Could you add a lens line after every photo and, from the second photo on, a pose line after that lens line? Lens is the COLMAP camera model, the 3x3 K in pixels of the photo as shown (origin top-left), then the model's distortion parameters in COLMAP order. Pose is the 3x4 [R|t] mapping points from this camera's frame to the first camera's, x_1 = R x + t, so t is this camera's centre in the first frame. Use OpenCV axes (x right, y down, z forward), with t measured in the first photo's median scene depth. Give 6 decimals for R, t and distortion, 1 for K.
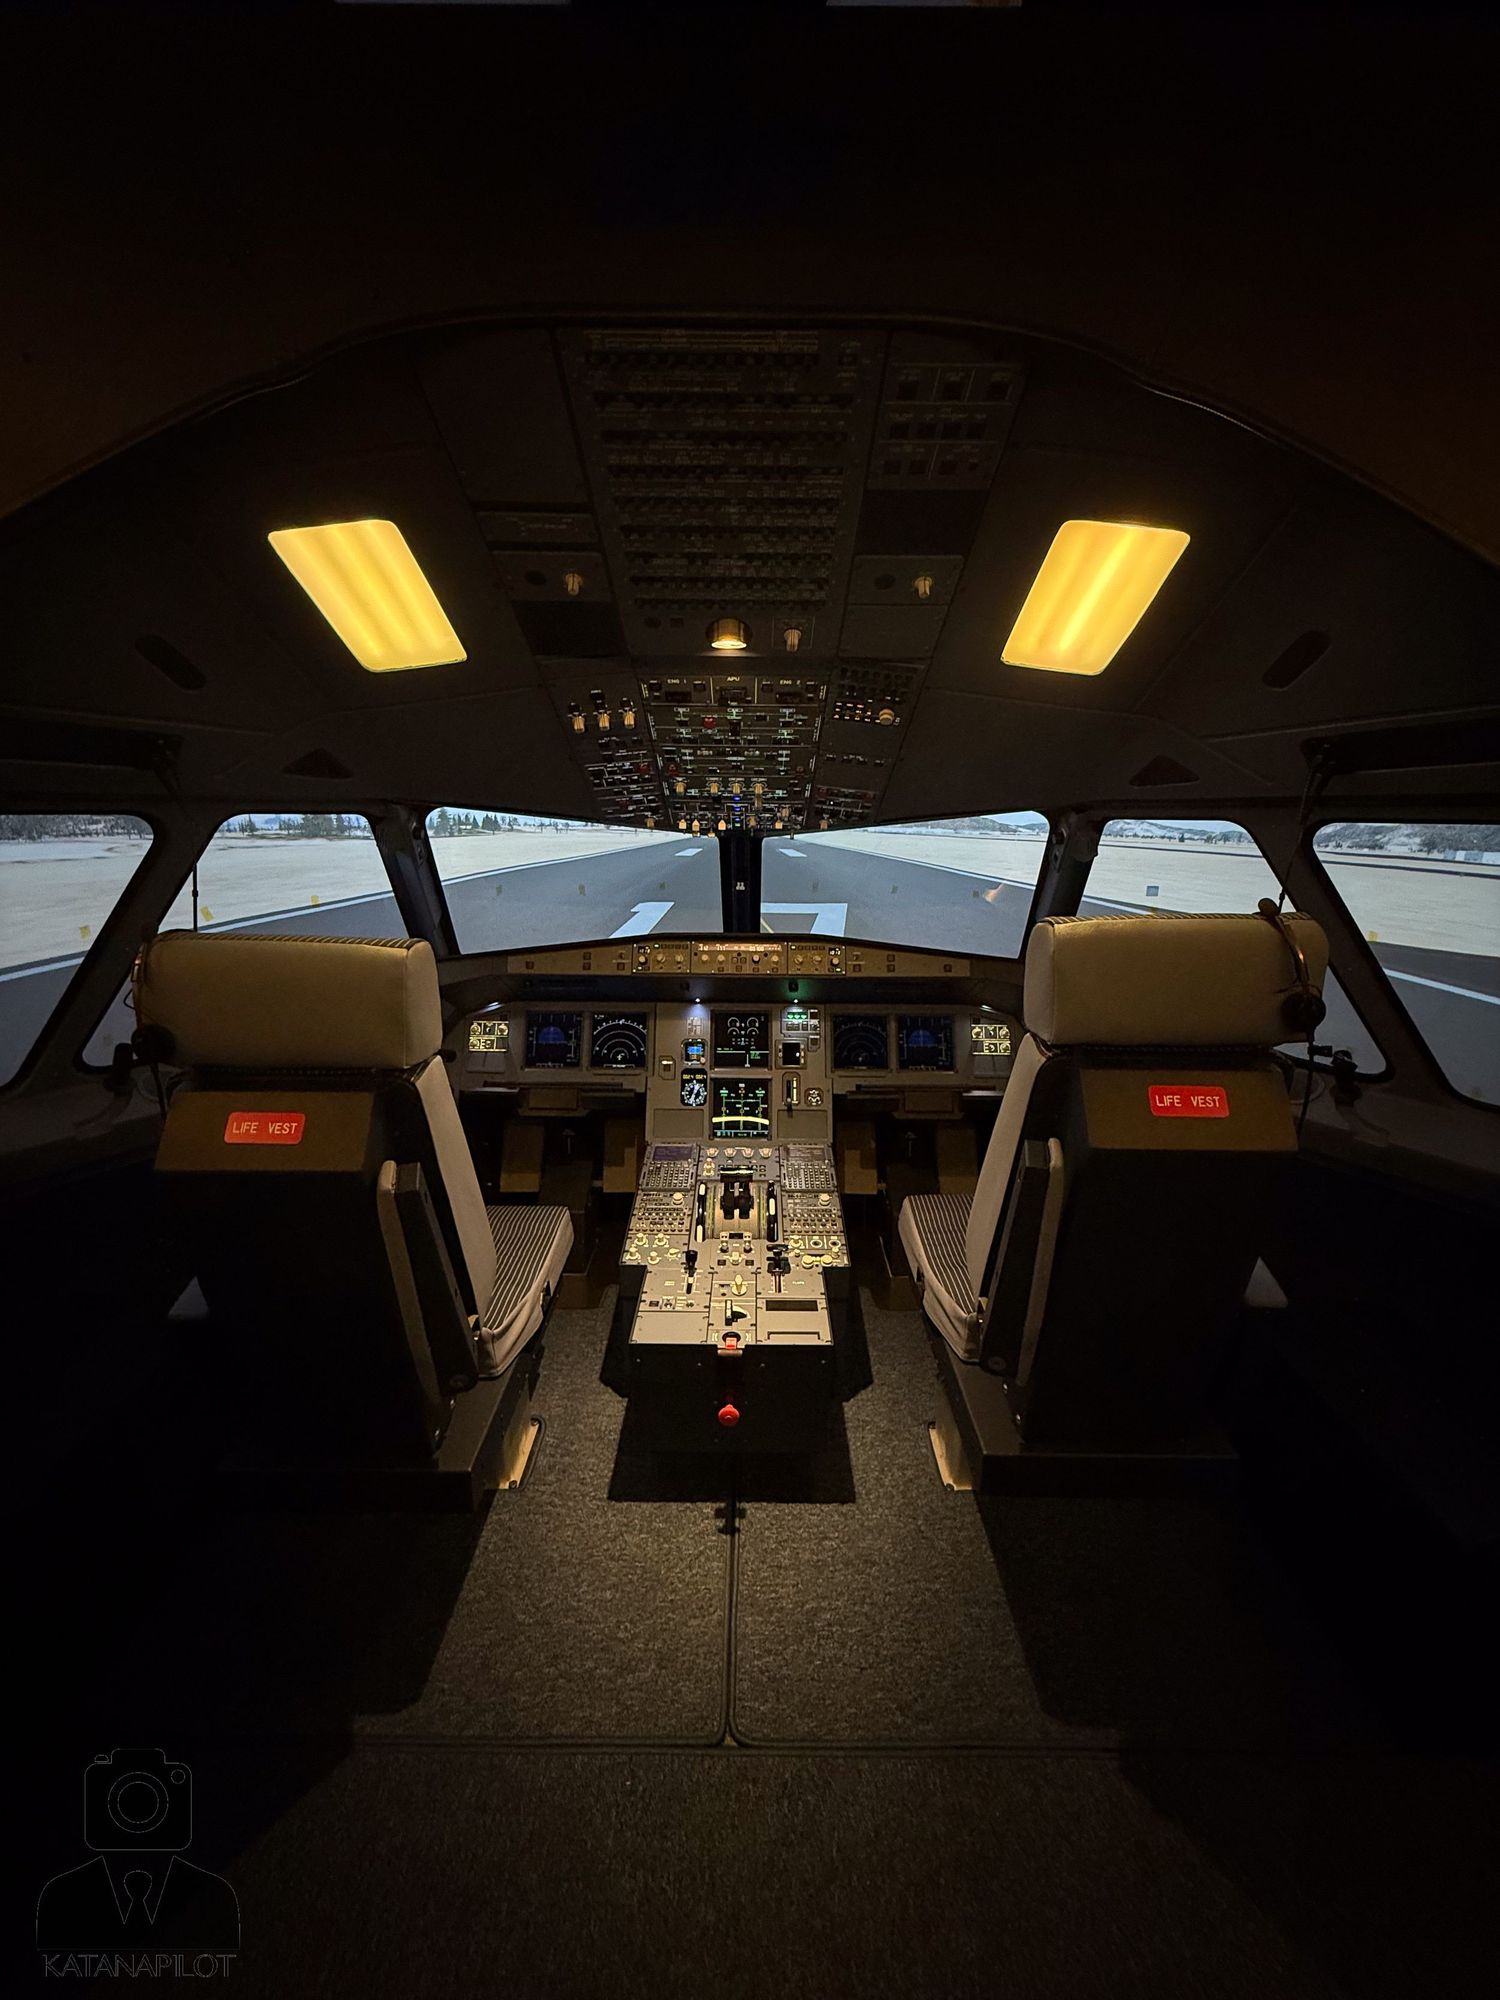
lens RADIAL K [[796.9, 0, 751.3], [0, 796.9, 999.3], [0, 0, 1]] dist [-0.001726, -0.000227]
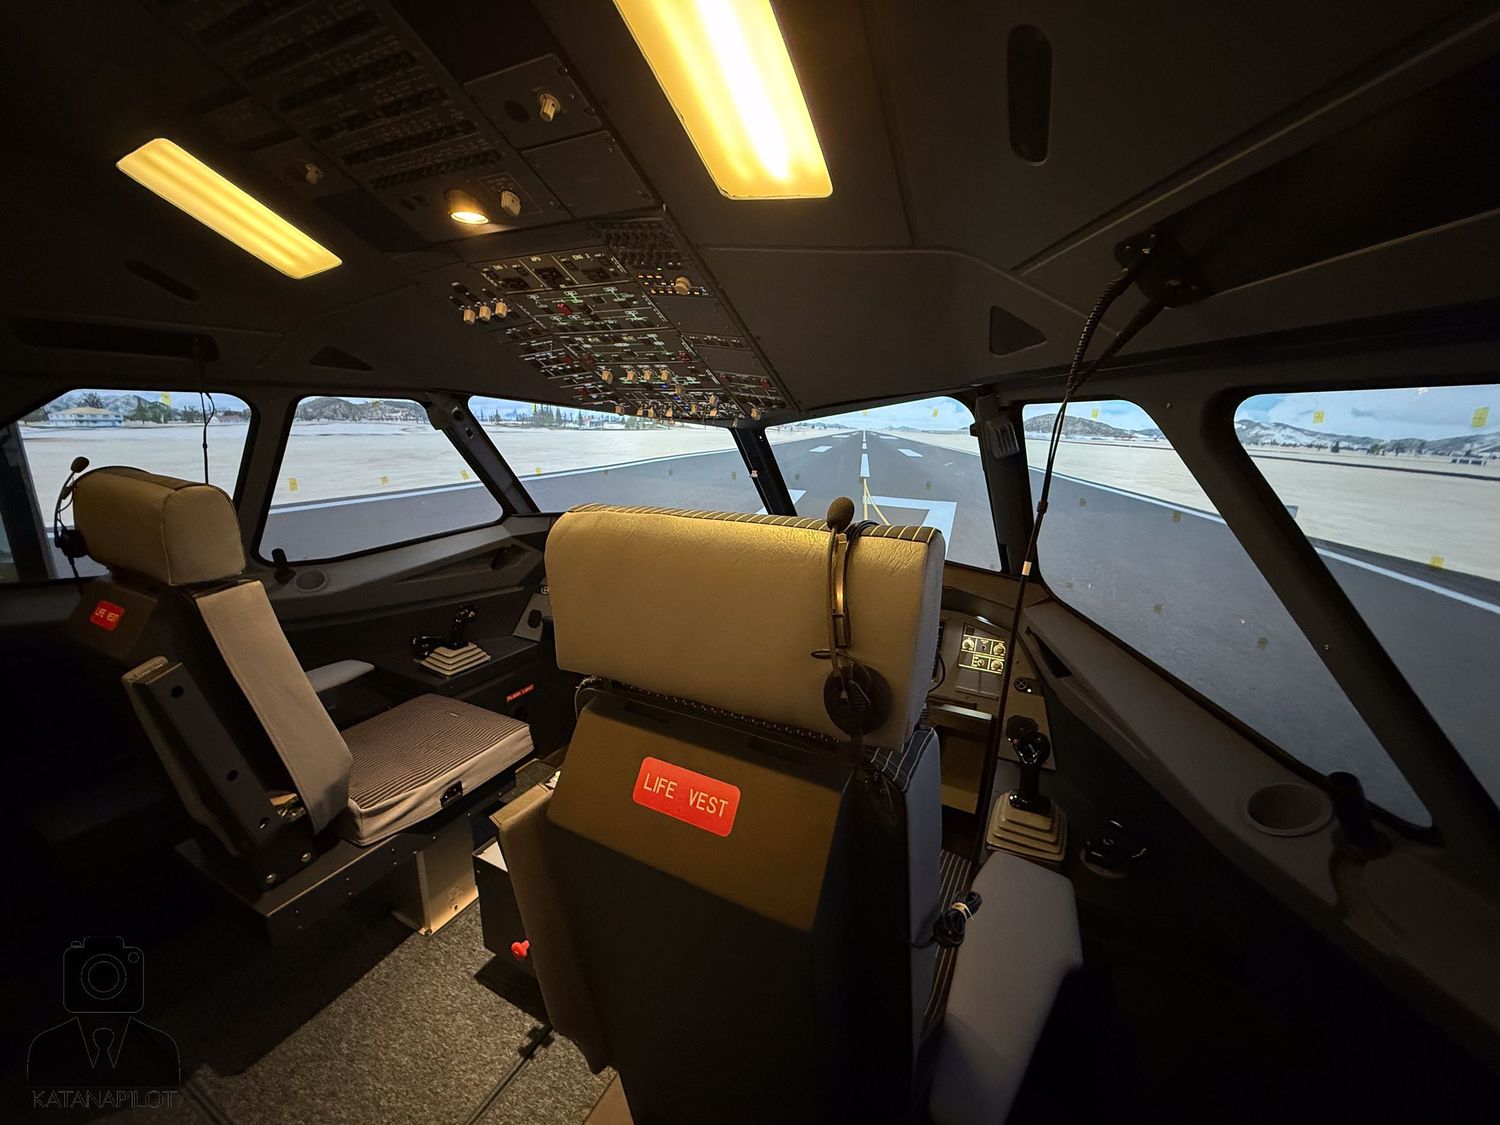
lens RADIAL K [[597.6, 0, 749.7], [0, 597.6, 563.2], [0, 0, 1]] dist [-0.001726, -0.000227]
pose [[0.889140, 0.118910, -0.441918, 0.400286], [-0.121999, 0.992296, 0.021543, -0.040140], [0.441075, 0.034758, 0.896797, 0.289488]]
